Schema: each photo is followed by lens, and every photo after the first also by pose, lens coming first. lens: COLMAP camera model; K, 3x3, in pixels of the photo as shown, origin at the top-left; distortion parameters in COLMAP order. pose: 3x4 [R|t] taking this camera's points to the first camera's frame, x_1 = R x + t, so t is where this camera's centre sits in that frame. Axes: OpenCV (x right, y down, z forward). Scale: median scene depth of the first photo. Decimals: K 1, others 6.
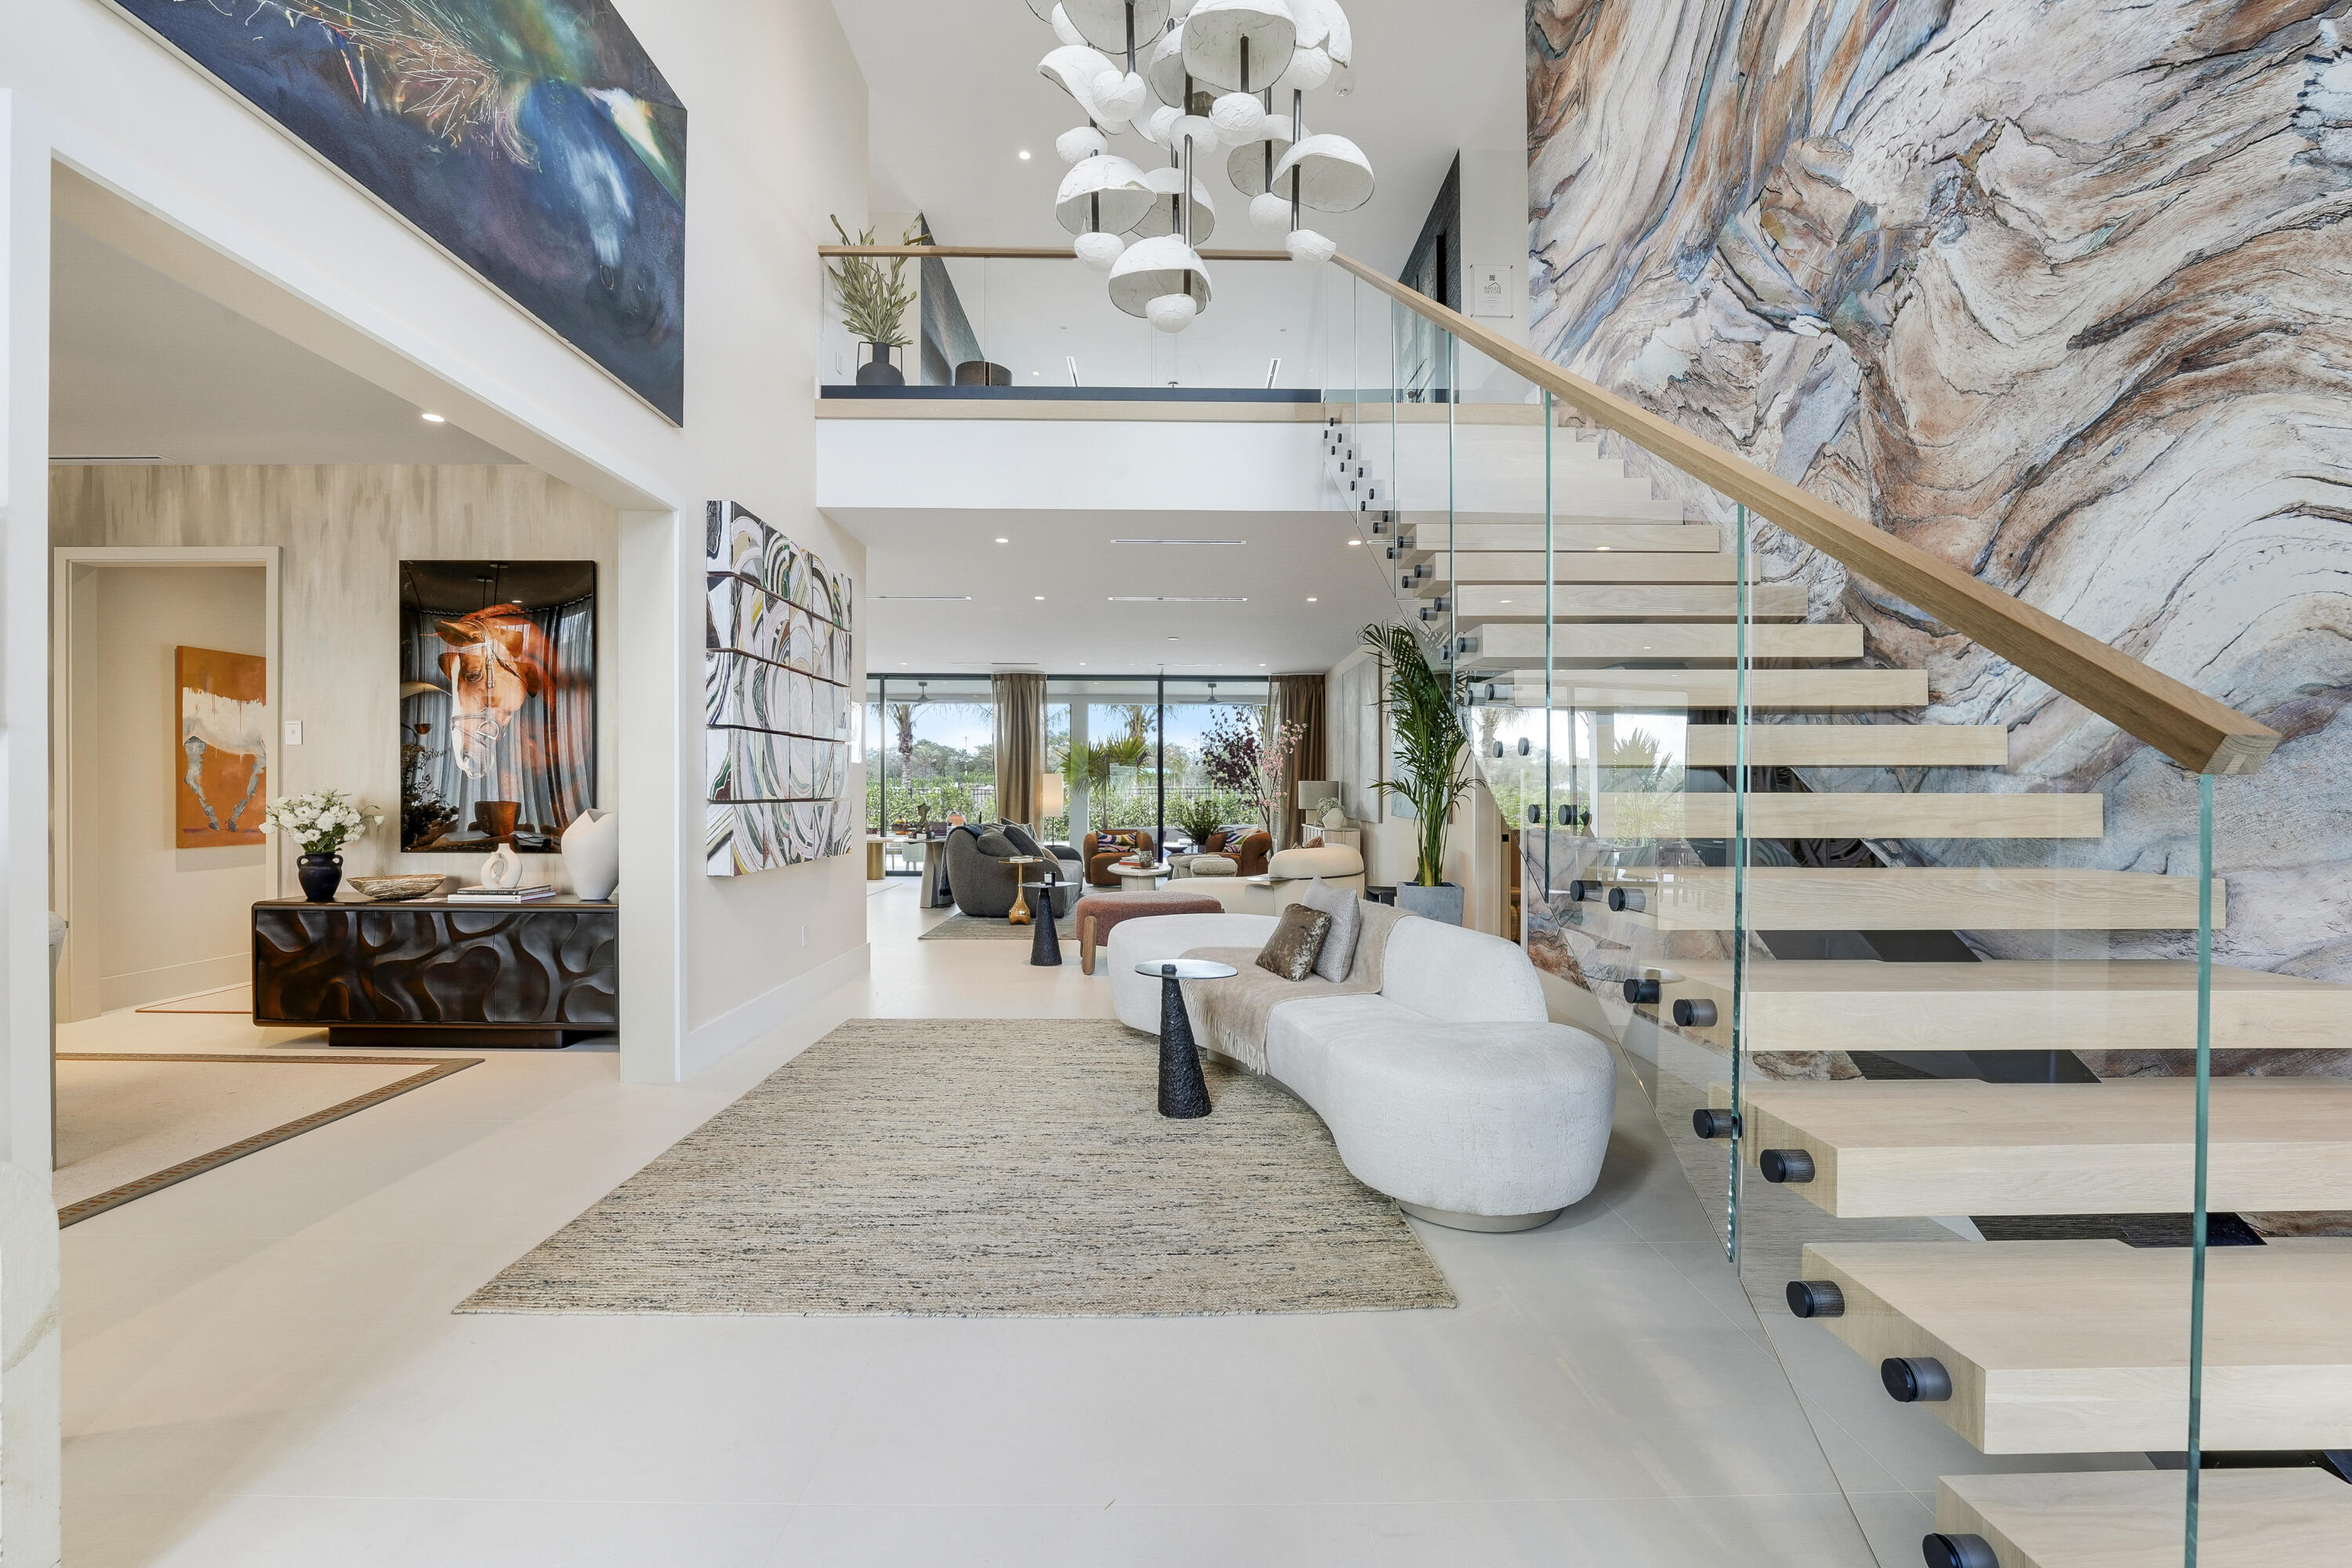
lens RADIAL K [[1006.2, 0, 1183.0], [0, 1006.2, 786.2], [0, 0, 1]] dist [-0.000537, 0.000425]
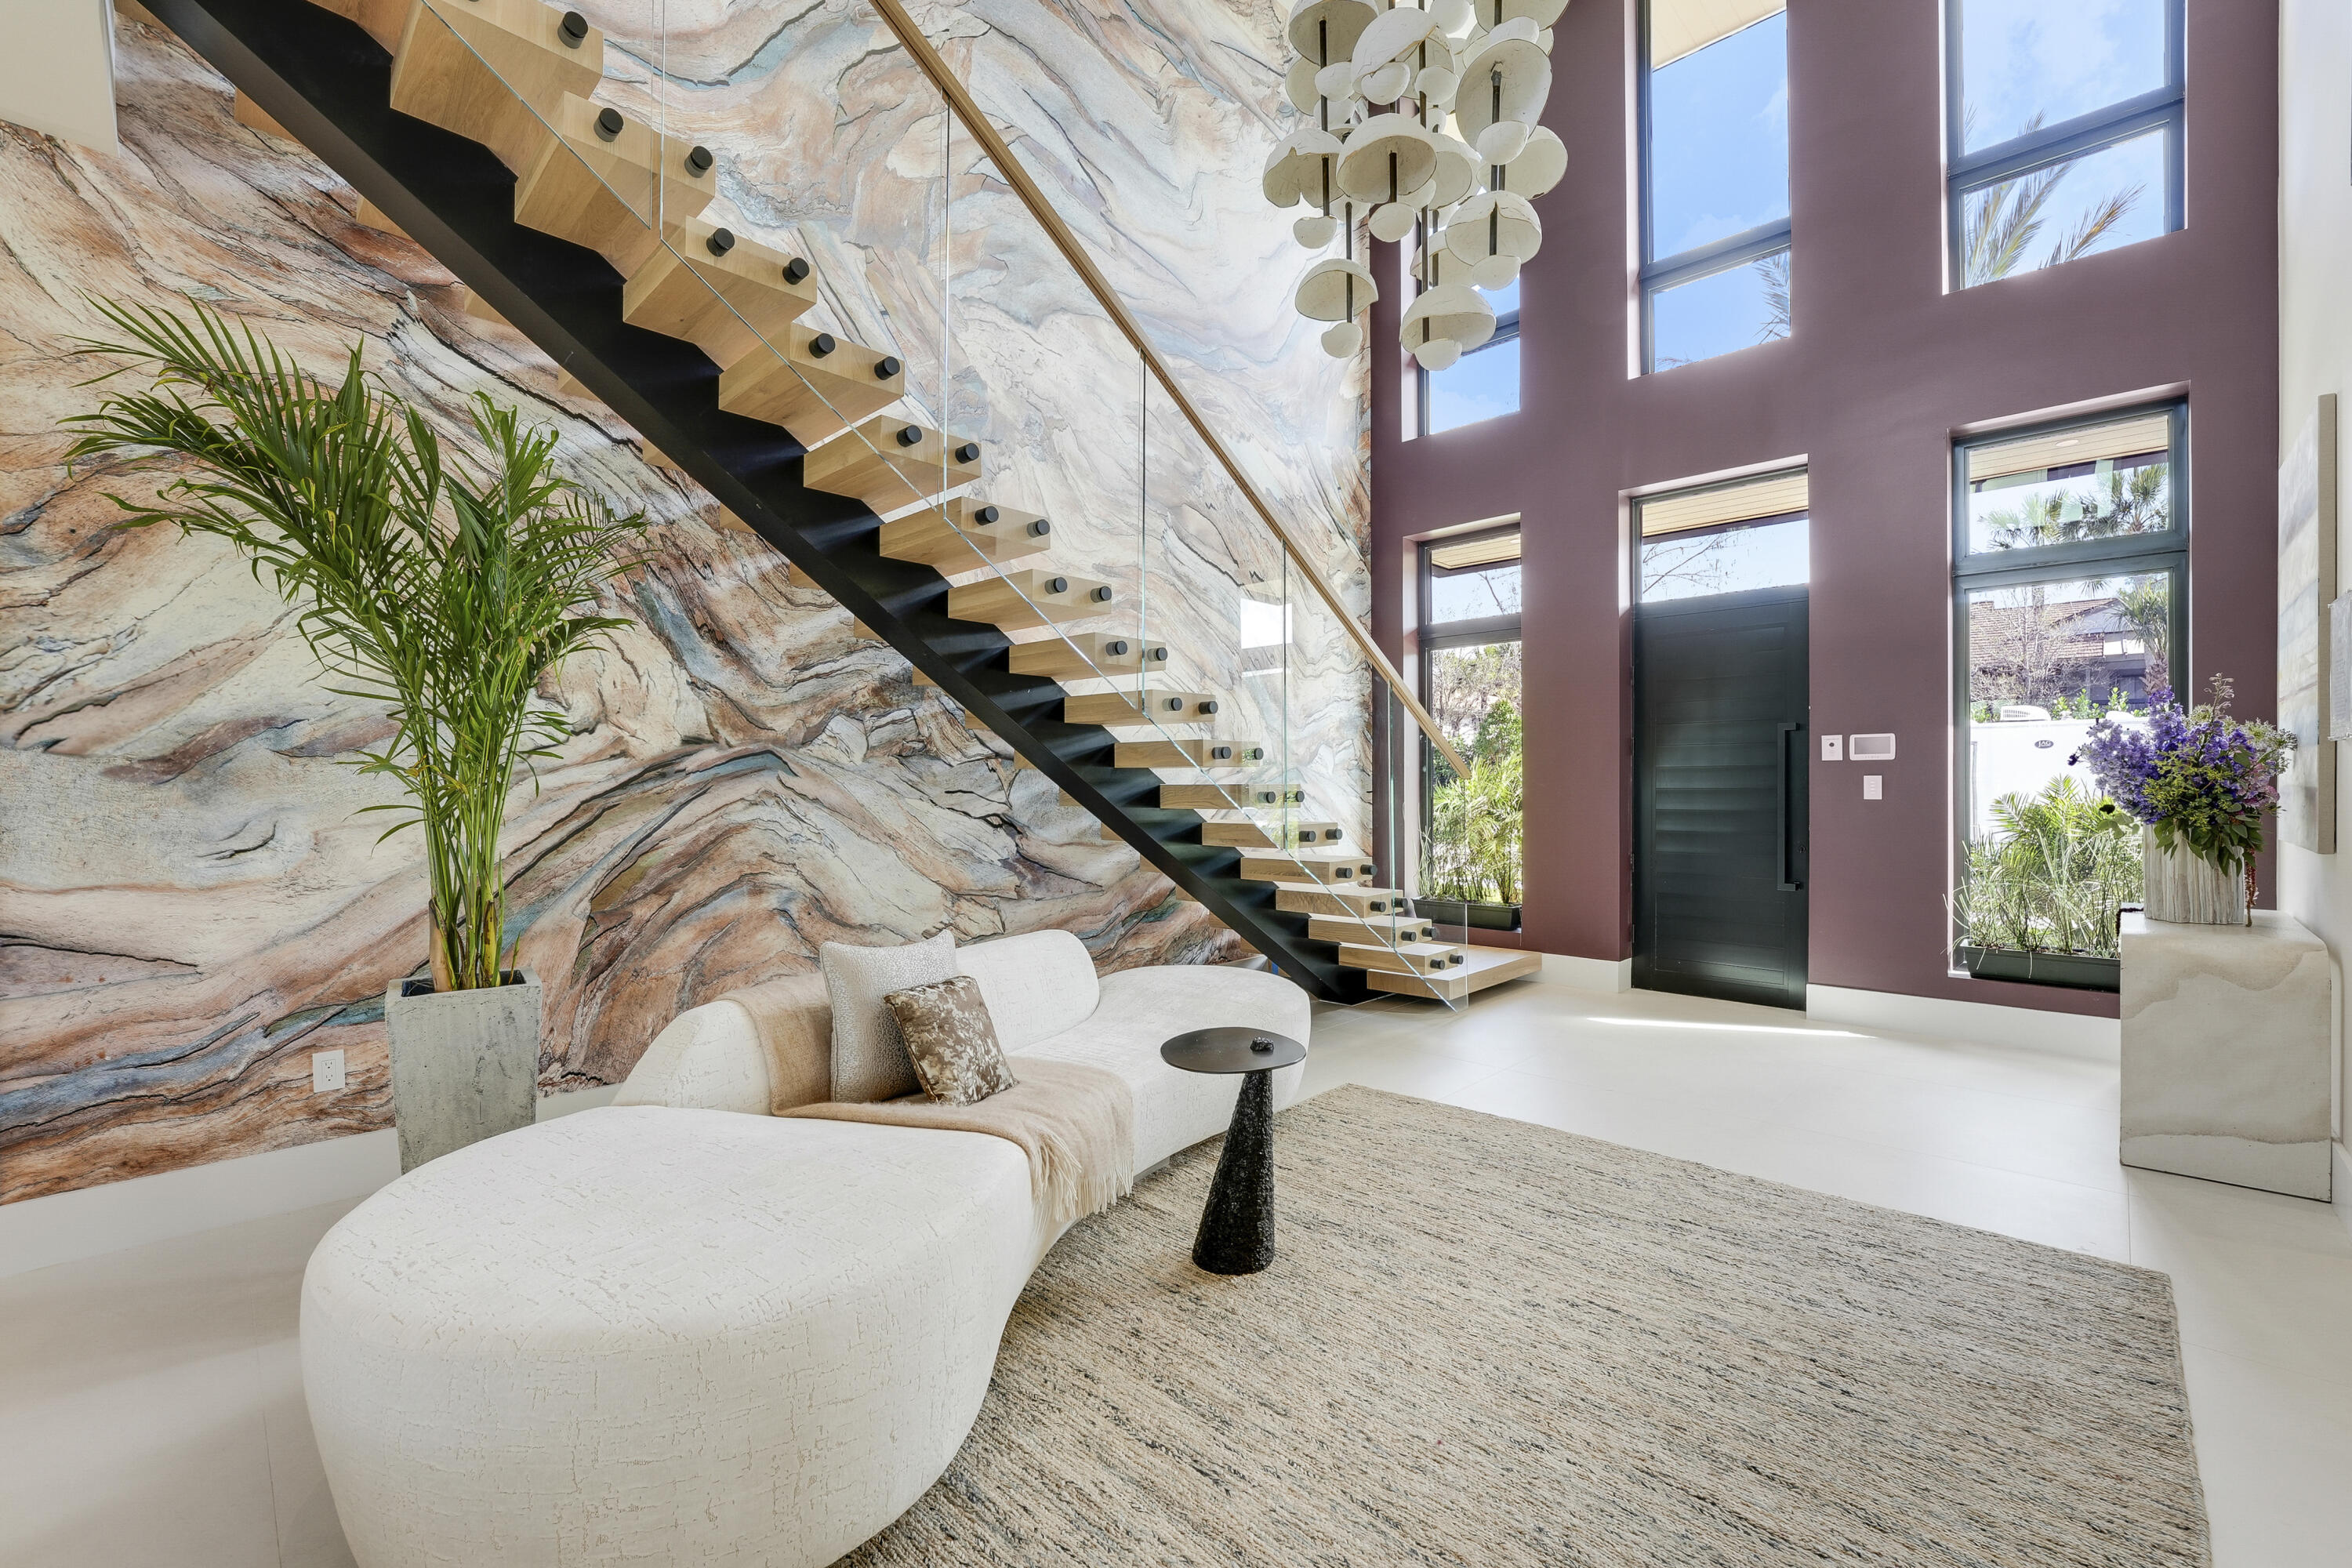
lens RADIAL K [[1006.2, 0, 1170.7], [0, 1006.2, 784.5], [0, 0, 1]] dist [-0.000537, 0.000425]
pose [[-0.718962, -0.000863, 0.695049, -0.467414], [-0.000257, 0.999999, 0.000975, 0.011336], [-0.695050, 0.000522, -0.718962, 0.723494]]
